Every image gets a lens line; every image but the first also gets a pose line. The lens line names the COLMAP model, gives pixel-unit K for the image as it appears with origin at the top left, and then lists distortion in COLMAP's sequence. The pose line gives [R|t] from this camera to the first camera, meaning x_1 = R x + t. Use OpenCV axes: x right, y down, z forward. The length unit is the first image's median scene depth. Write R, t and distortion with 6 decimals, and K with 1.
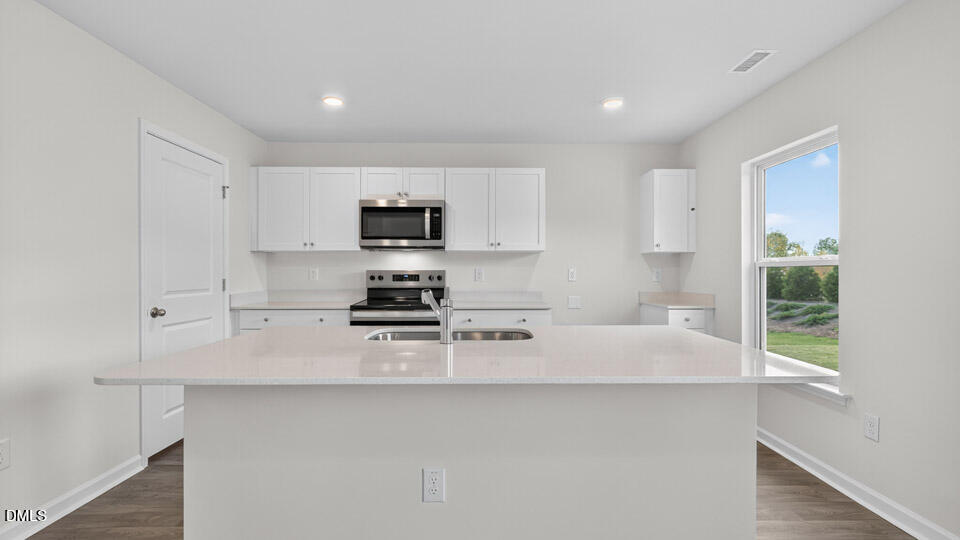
lens RADIAL K [[435.5, 0, 480.0], [0, 435.5, 270.0], [0, 0, 1]] dist [0.010212, -0.000071]
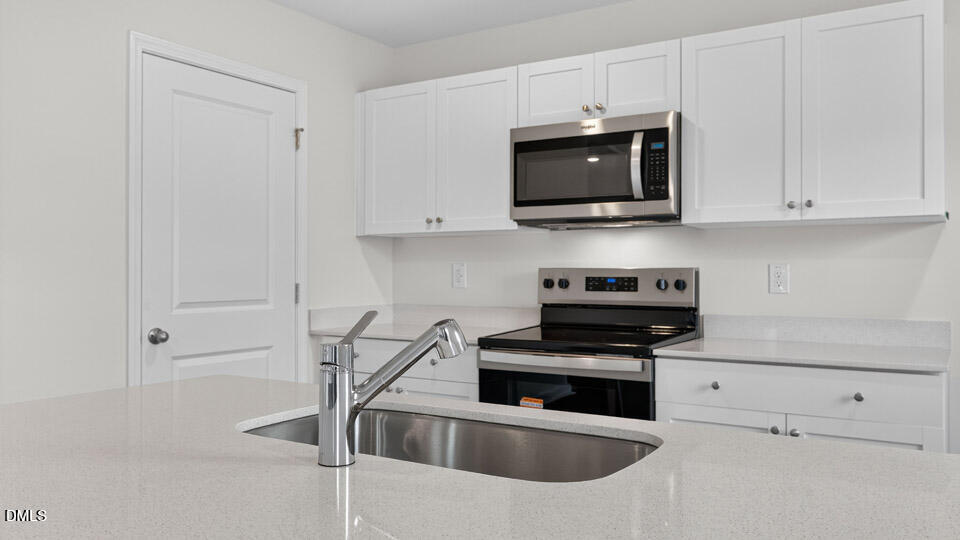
lens RADIAL K [[761.0, 0, 480.0], [0, 761.0, 270.0], [0, 0, 1]] dist [-0.006970, -0.000973]
pose [[0.840231, -0.001429, -0.542227, 0.169895], [0.002516, 0.999996, 0.001263, 0.001201], [0.542224, -0.002425, 0.840231, 0.233250]]
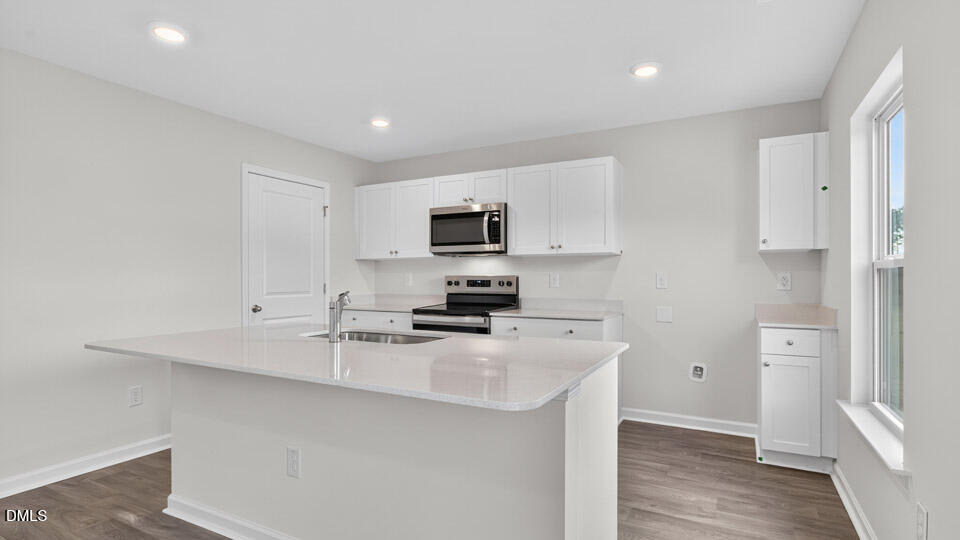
lens RADIAL K [[473.8, 0, 475.4], [0, 473.8, 278.4], [0, 0, 1]] dist [-0.002468, -0.000240]
pose [[0.874315, -0.000359, -0.485359, 0.365948], [0.002997, 0.999985, 0.004660, 0.001478], [0.485350, -0.005529, 0.874302, 0.055571]]
